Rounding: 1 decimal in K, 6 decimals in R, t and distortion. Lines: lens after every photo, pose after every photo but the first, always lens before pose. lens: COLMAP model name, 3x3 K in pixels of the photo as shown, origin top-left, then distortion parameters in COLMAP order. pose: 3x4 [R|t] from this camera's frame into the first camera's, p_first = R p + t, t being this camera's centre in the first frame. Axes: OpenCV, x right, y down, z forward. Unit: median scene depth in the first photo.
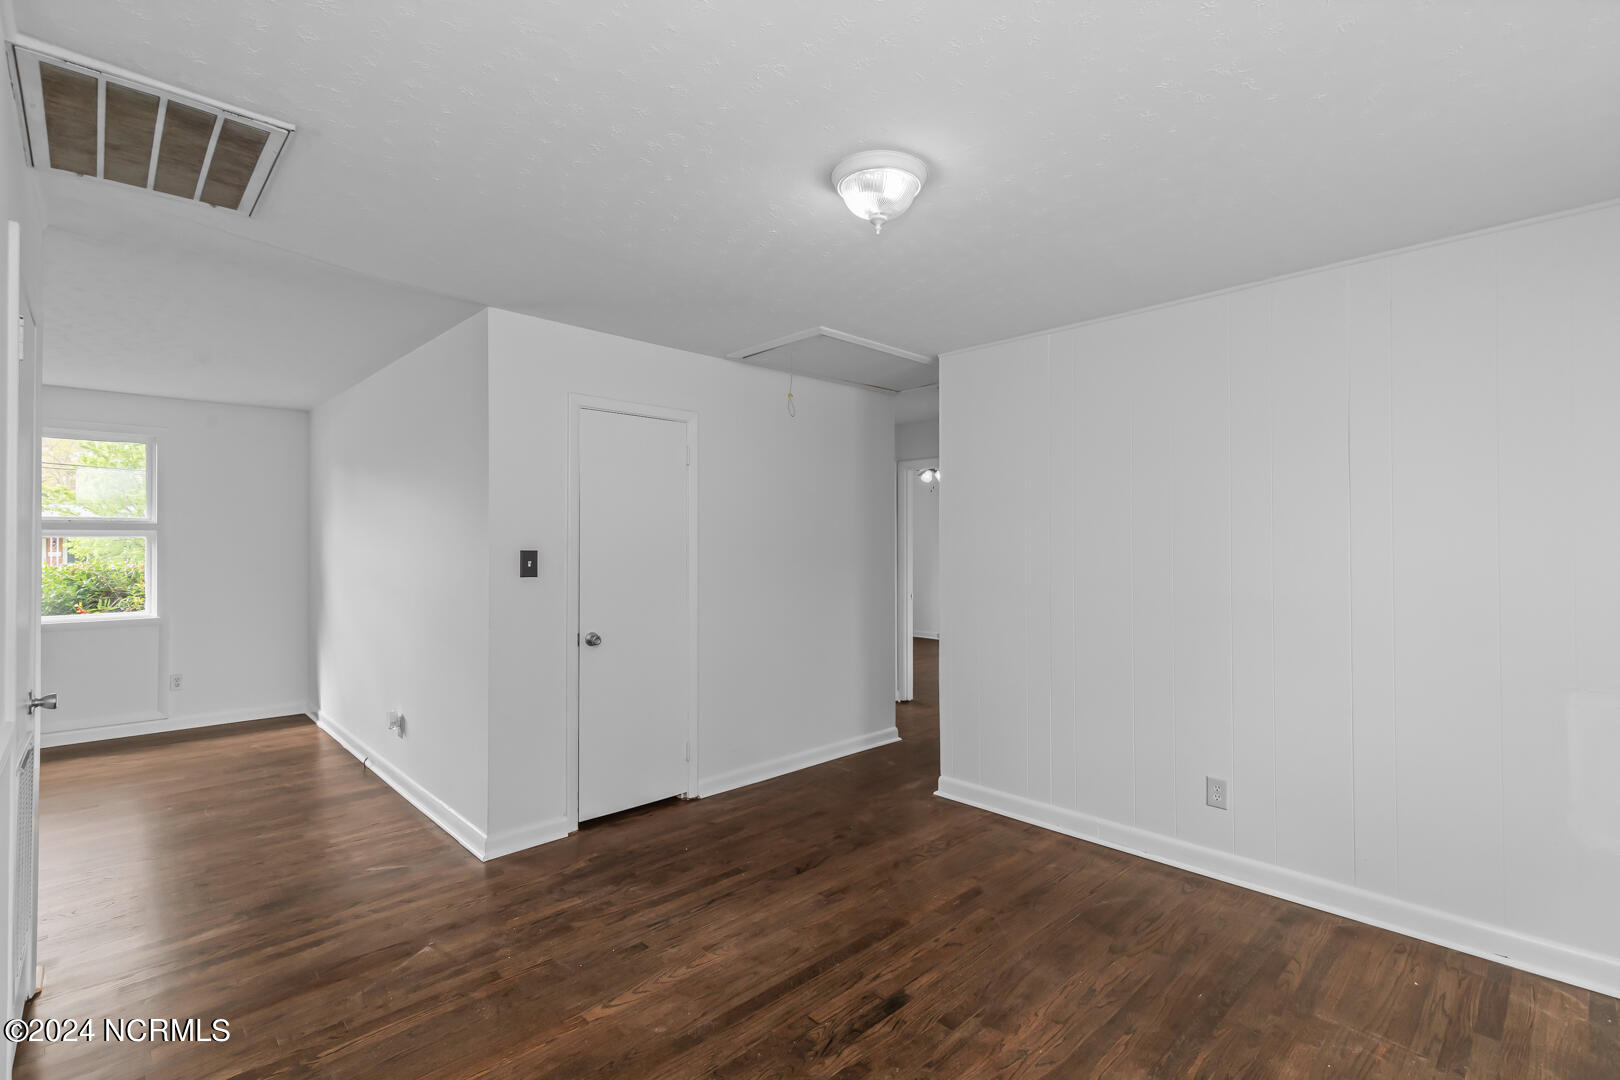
lens RADIAL K [[747.9, 0, 821.5], [0, 747.9, 541.4], [0, 0, 1]] dist [0.006746, 0.001172]
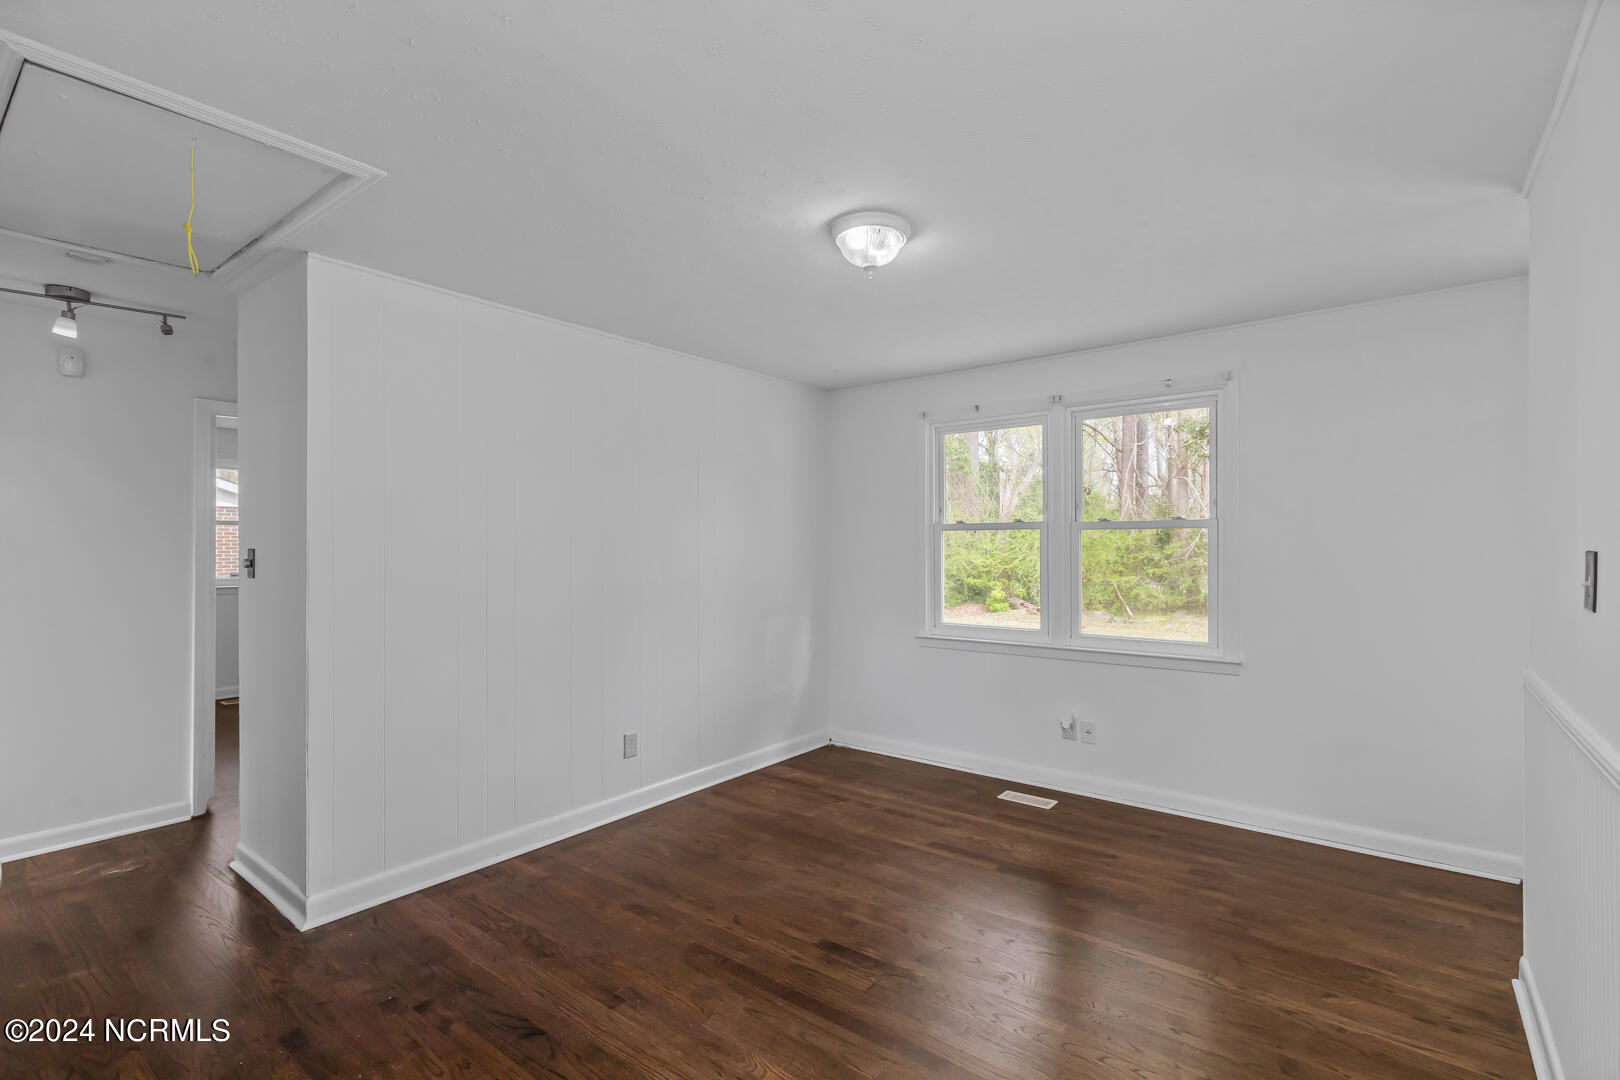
lens RADIAL K [[747.9, 0, 818.6], [0, 747.9, 540.8], [0, 0, 1]] dist [0.006746, 0.001172]
pose [[-0.143944, 0.008492, 0.989549, -0.873381], [-0.000904, 0.999962, -0.008713, 0.001735], [-0.989585, -0.002148, -0.143931, 0.996354]]
